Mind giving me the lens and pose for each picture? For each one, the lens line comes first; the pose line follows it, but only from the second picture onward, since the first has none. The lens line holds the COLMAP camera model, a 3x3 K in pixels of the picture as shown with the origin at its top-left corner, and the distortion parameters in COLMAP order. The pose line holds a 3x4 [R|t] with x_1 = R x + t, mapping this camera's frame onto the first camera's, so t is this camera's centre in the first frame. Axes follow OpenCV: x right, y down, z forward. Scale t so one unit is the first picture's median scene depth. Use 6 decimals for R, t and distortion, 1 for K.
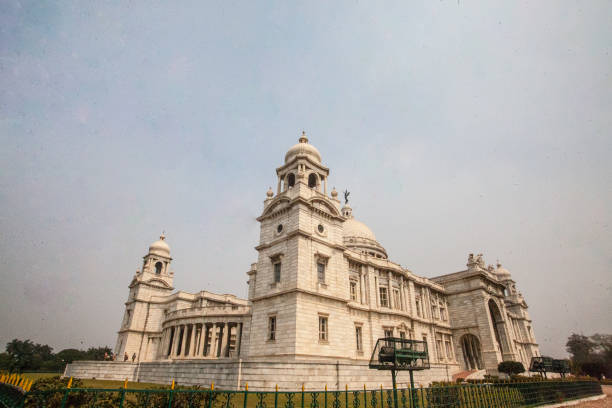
lens RADIAL K [[330.8, 0, 309.8], [0, 330.8, 209.2], [0, 0, 1]] dist [-0.070271, 0.009404]
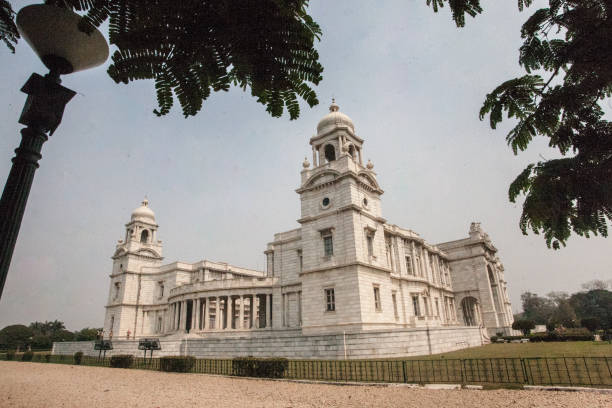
lens RADIAL K [[357.8, 0, 305.8], [0, 357.8, 204.1], [0, 0, 1]] dist [-0.077122, -0.004374]
pose [[0.989011, 0.005557, 0.147737, -0.275989], [-0.021741, 0.993896, 0.108155, -0.044266], [-0.146234, -0.110179, 0.983095, -0.048302]]
